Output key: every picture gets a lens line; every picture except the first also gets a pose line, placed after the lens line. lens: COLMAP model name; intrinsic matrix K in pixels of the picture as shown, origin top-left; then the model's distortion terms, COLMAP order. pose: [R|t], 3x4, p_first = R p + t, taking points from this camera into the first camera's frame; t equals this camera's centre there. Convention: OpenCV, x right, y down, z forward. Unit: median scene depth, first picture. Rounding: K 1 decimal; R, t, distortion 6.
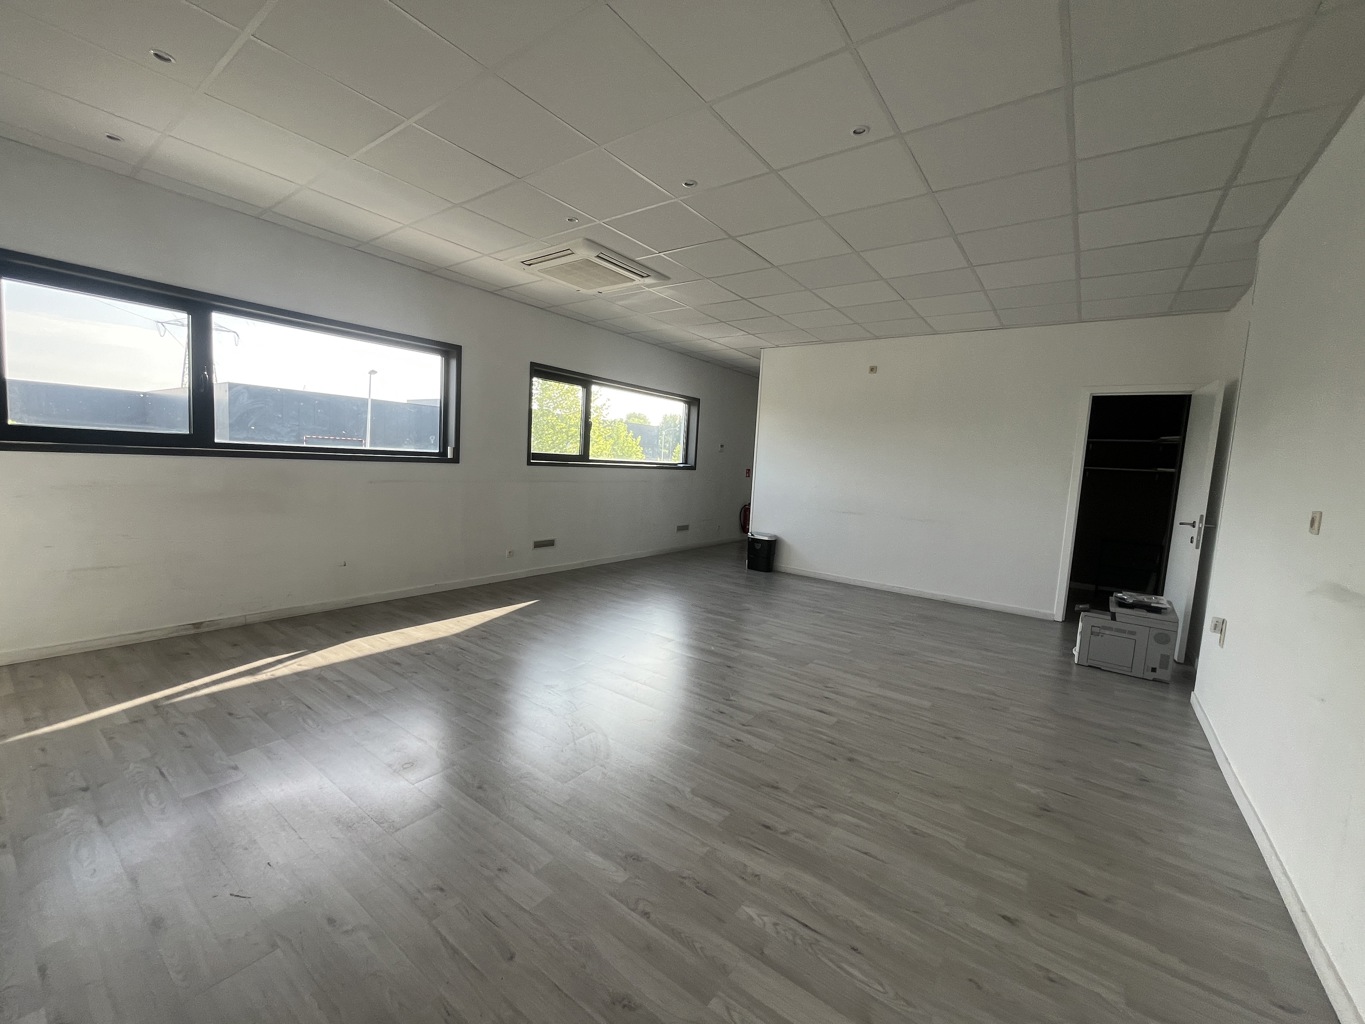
lens RADIAL K [[549.6, 0, 679.8], [0, 549.6, 510.0], [0, 0, 1]] dist [-0.001429, 0.000290]
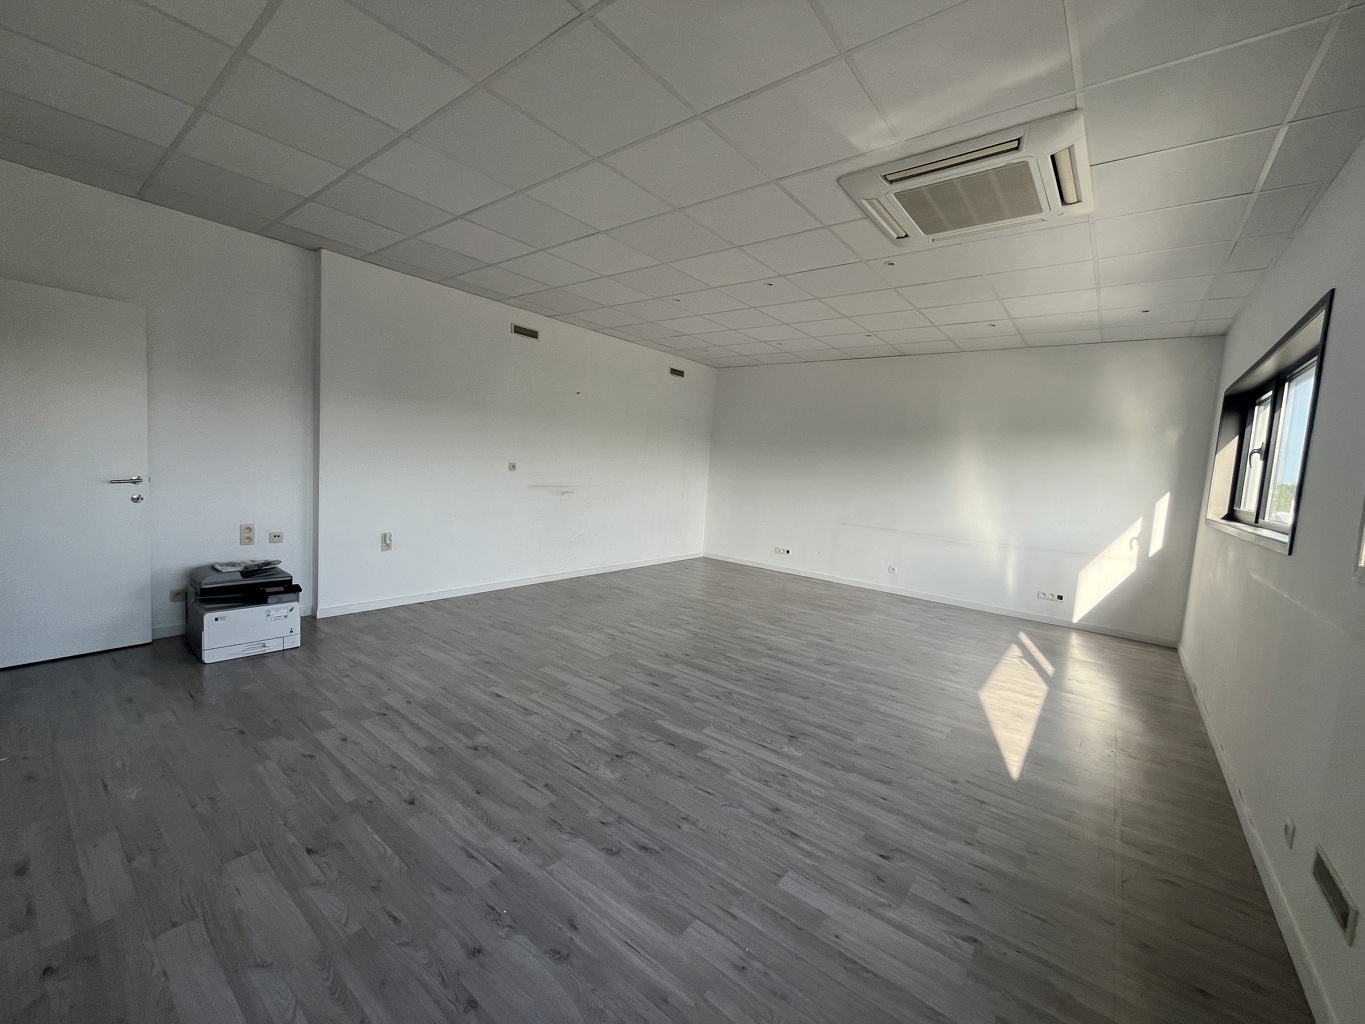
lens RADIAL K [[549.6, 0, 679.8], [0, 549.6, 510.0], [0, 0, 1]] dist [-0.001429, 0.000290]
pose [[-0.992147, -0.122342, 0.026008, 0.103512], [-0.115693, 0.976676, 0.180885, -0.187790], [-0.047531, 0.176456, -0.983160, 1.903605]]
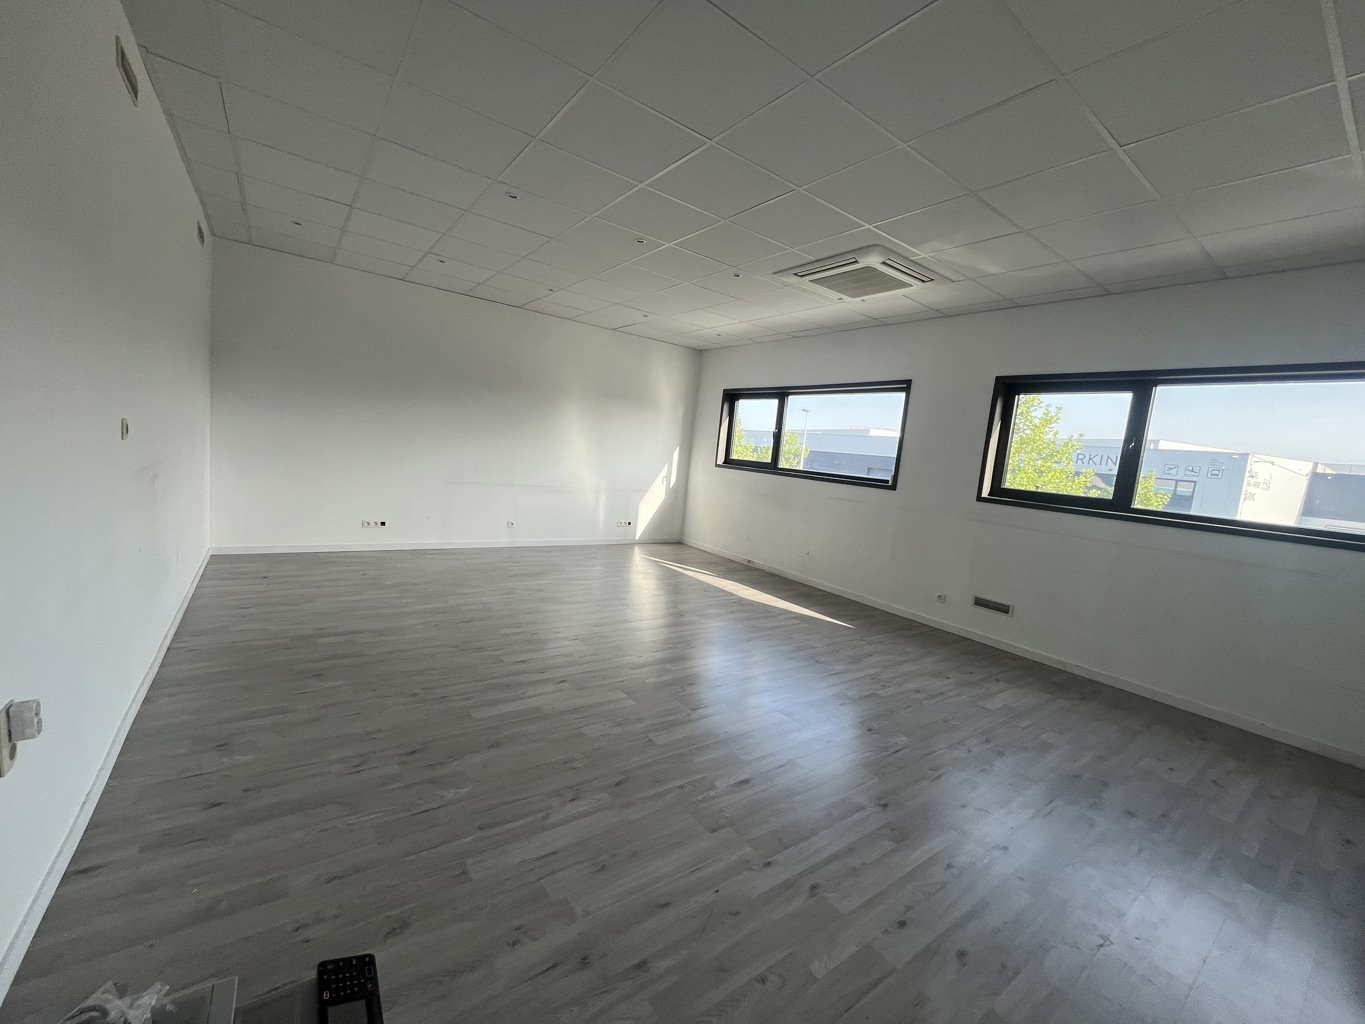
lens RADIAL K [[549.6, 0, 679.8], [0, 549.6, 510.0], [0, 0, 1]] dist [-0.001429, 0.000290]
pose [[-0.294291, 0.020619, -0.955493, 0.951277], [-0.202314, 0.975766, 0.083369, -0.069008], [0.934057, 0.217844, -0.282988, 1.204067]]
